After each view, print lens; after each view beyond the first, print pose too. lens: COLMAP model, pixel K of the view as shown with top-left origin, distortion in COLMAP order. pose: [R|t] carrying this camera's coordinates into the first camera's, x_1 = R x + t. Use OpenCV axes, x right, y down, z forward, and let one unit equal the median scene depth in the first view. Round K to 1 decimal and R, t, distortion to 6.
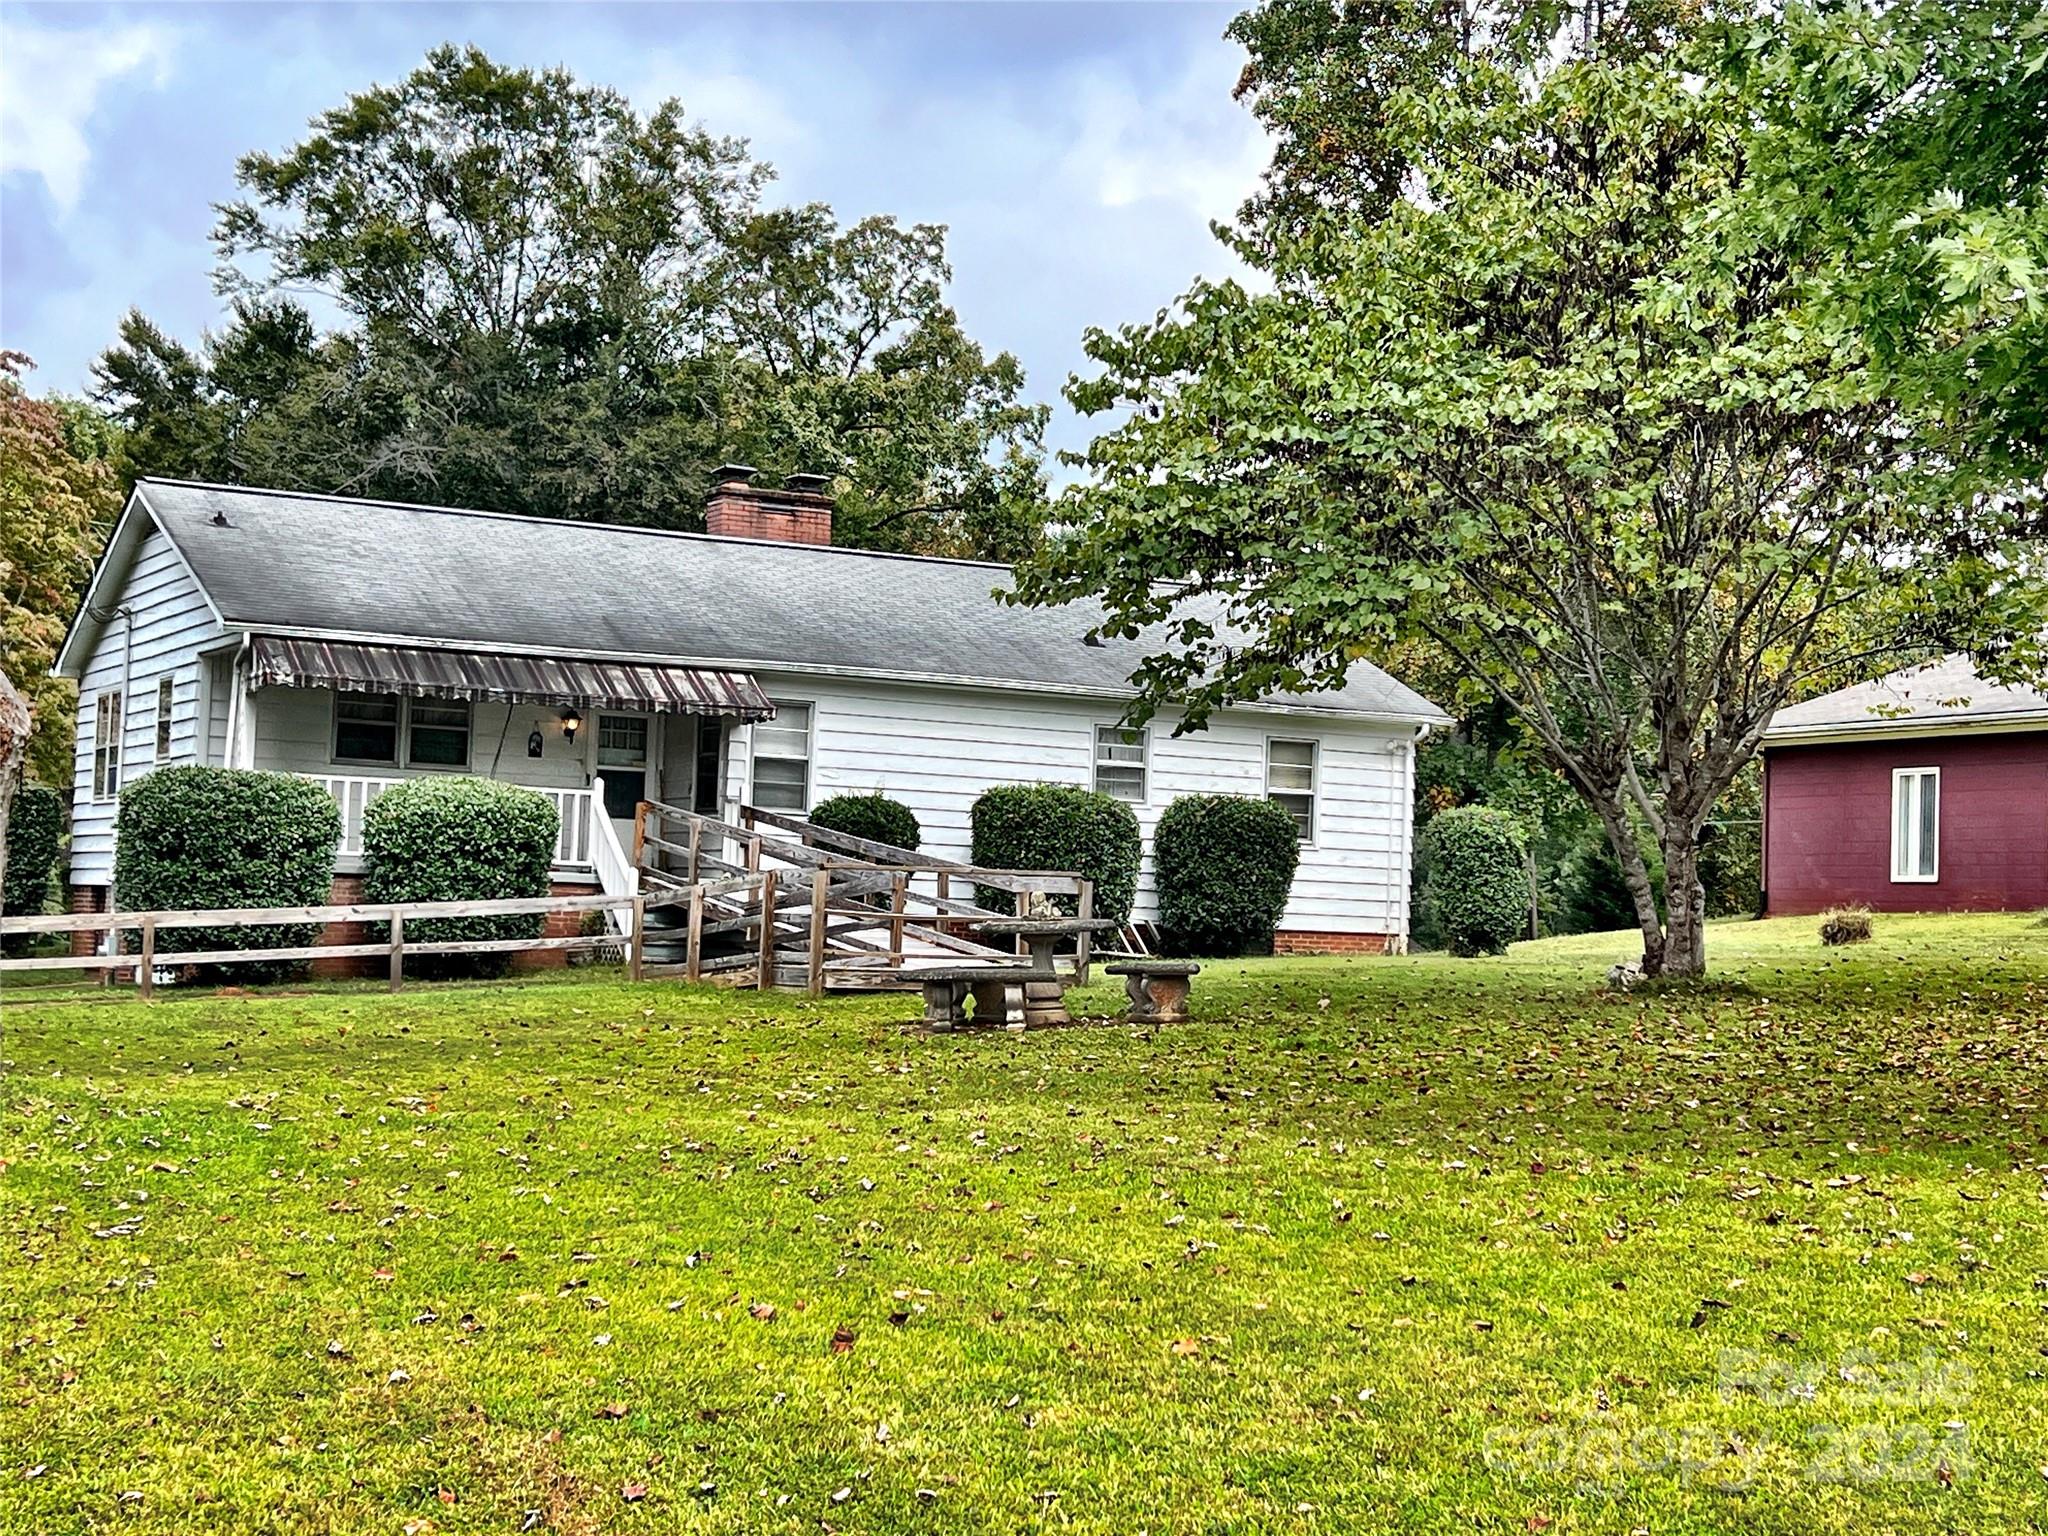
lens RADIAL K [[3091.6, 0, 1029.6], [0, 3091.6, 775.8], [0, 0, 1]] dist [0.150213, 0.000000]
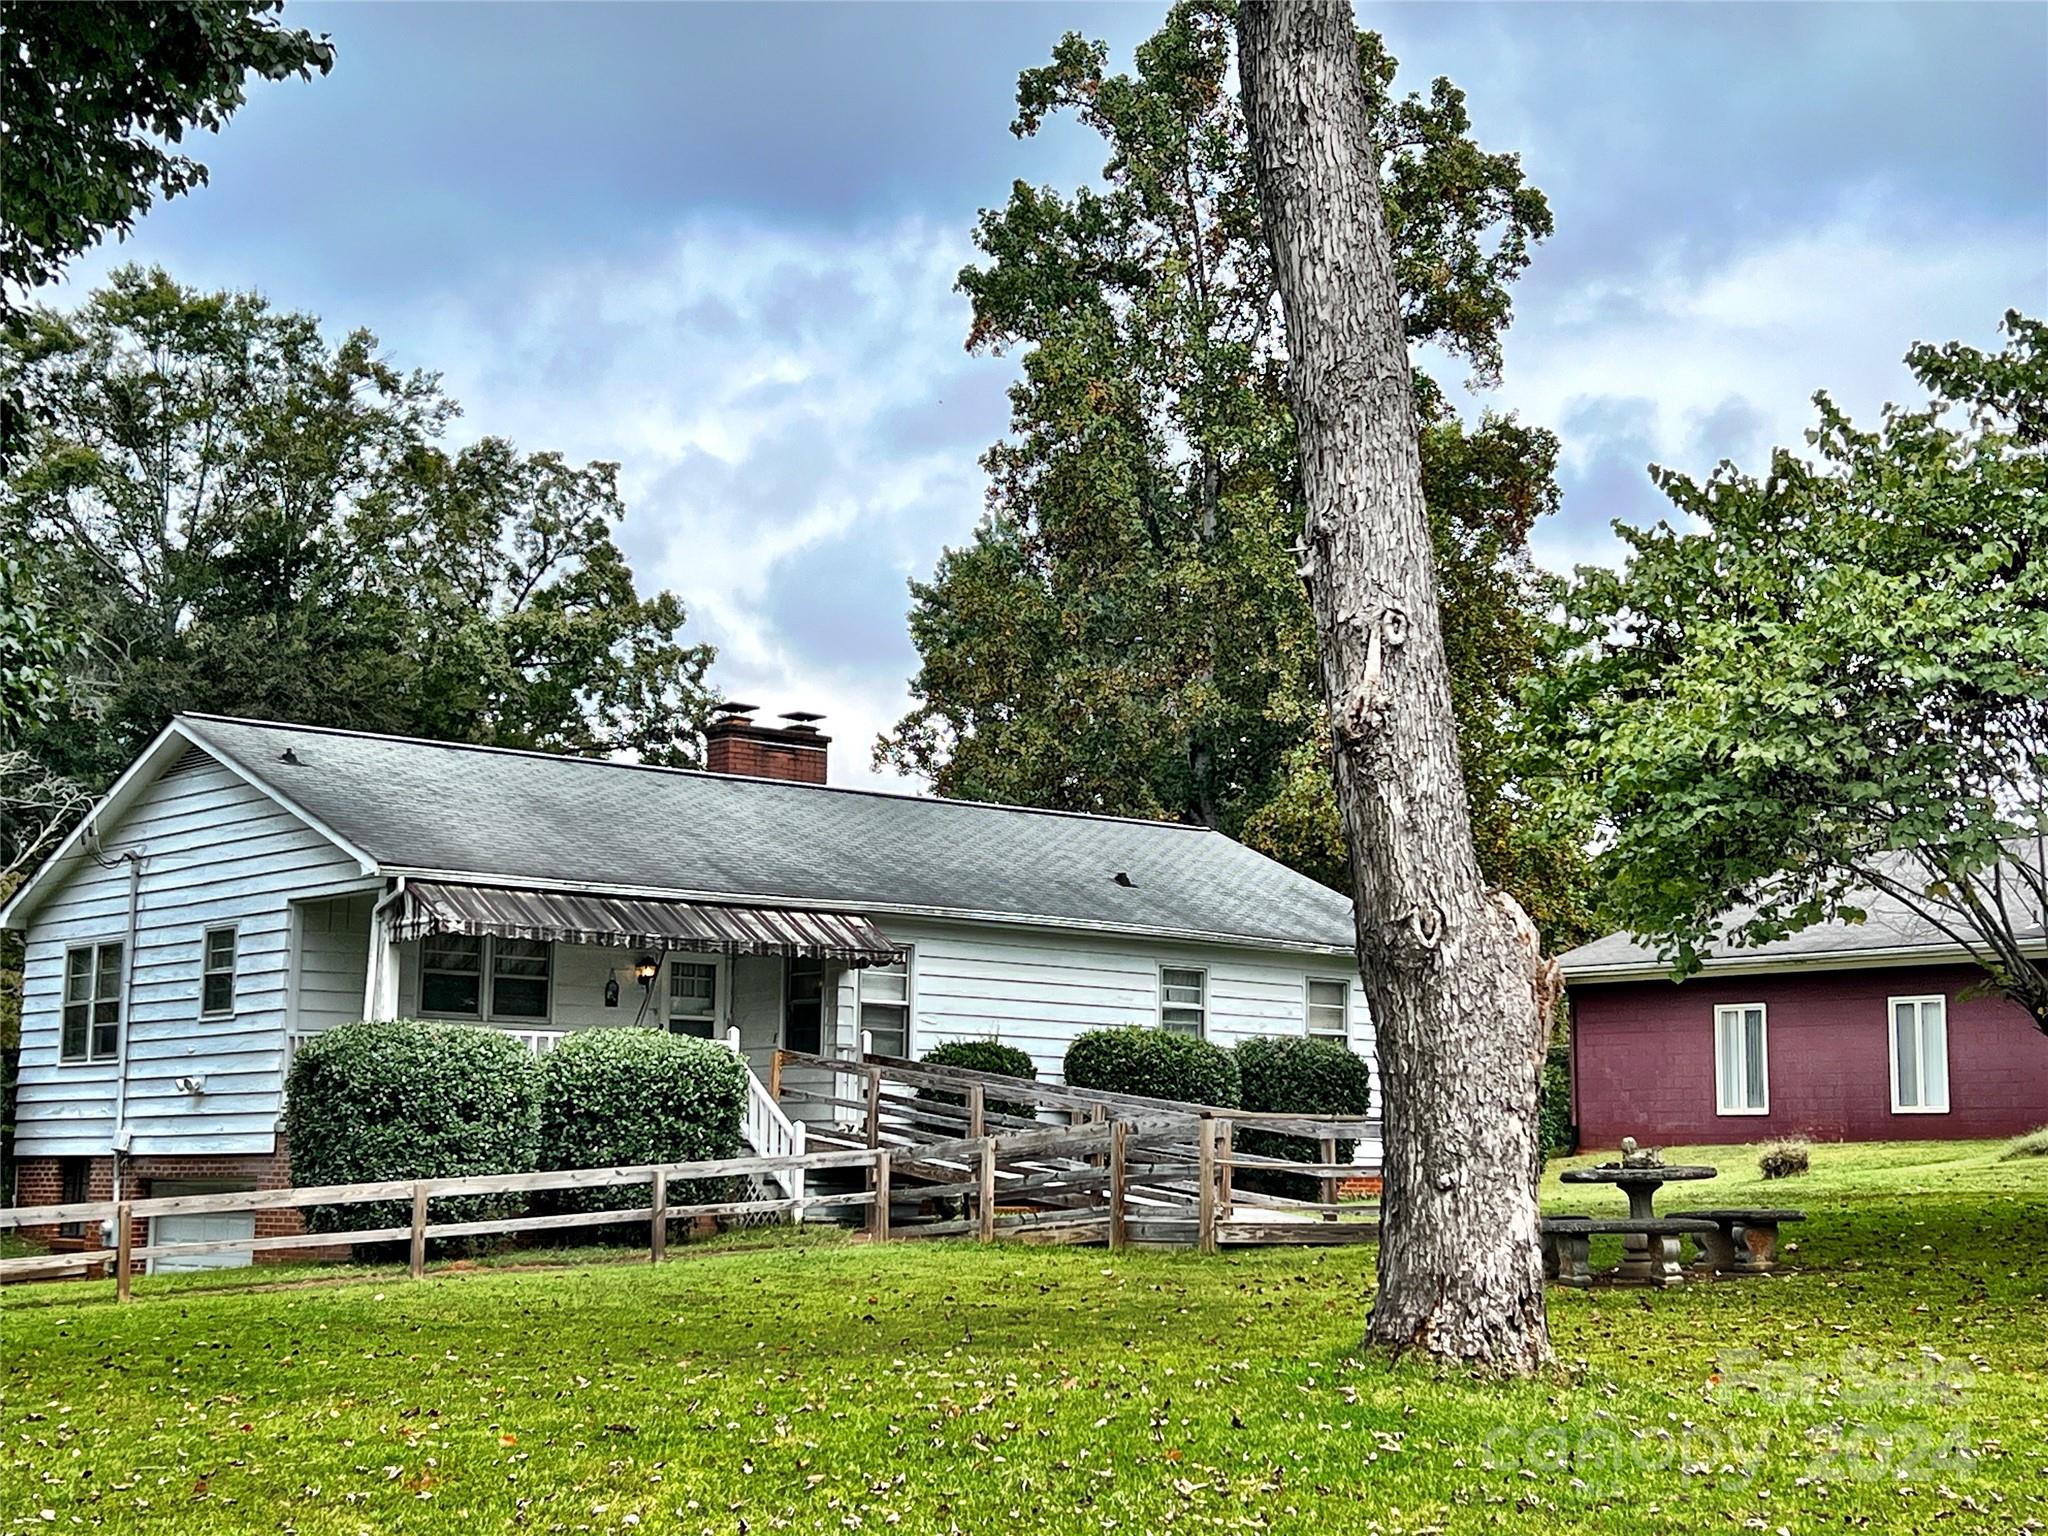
lens RADIAL K [[3091.6, 0, 1025.8], [0, 3091.6, 753.4], [0, 0, 1]] dist [0.150213, 0.000000]
pose [[0.977070, 0.005732, 0.212839, -0.241621], [0.012474, 0.996379, -0.084097, -0.001877], [-0.212551, 0.084824, 0.973461, 0.044726]]
